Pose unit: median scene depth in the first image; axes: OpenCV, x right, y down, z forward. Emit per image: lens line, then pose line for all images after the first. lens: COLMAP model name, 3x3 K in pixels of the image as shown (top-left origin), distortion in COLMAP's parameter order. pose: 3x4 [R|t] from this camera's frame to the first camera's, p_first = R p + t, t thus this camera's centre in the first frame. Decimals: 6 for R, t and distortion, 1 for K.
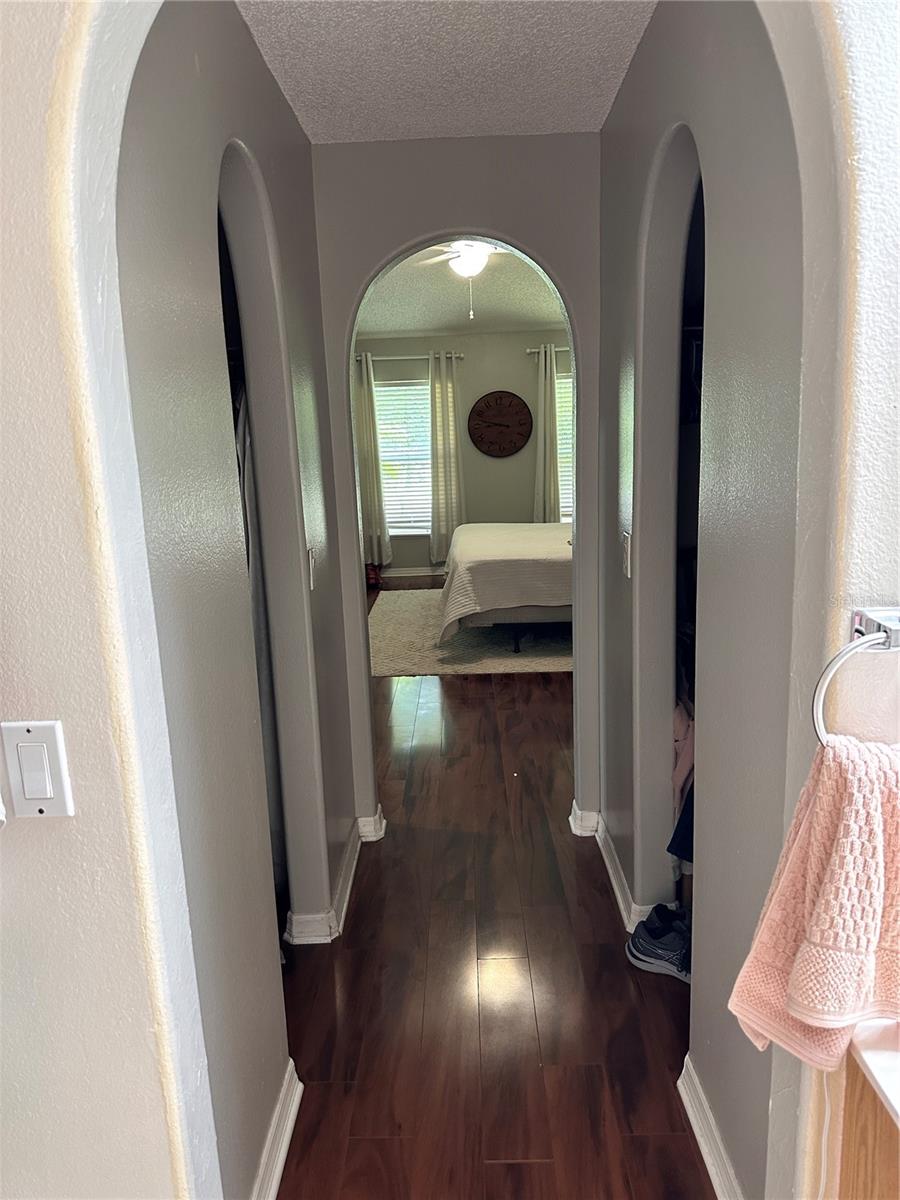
lens RADIAL K [[845.7, 0, 450.0], [0, 845.7, 600.0], [0, 0, 1]] dist [0.123459, -0.173683]
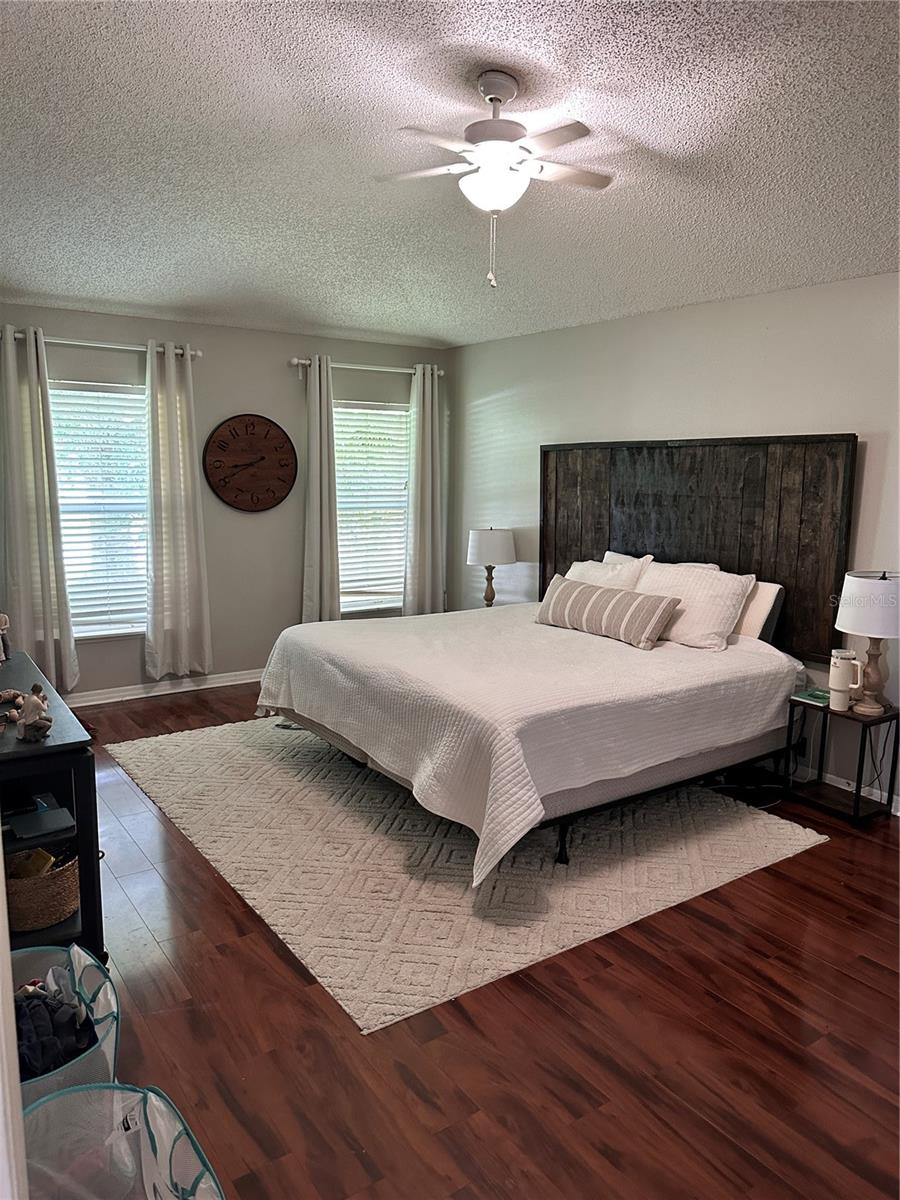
lens RADIAL K [[848.6, 0, 449.0], [0, 848.6, 585.6], [0, 0, 1]] dist [0.144983, -0.290938]
pose [[0.804642, -0.033879, 0.592793, -0.223565], [0.068104, 0.997048, -0.035460, -0.076457], [-0.589842, 0.068905, 0.804574, 0.376008]]
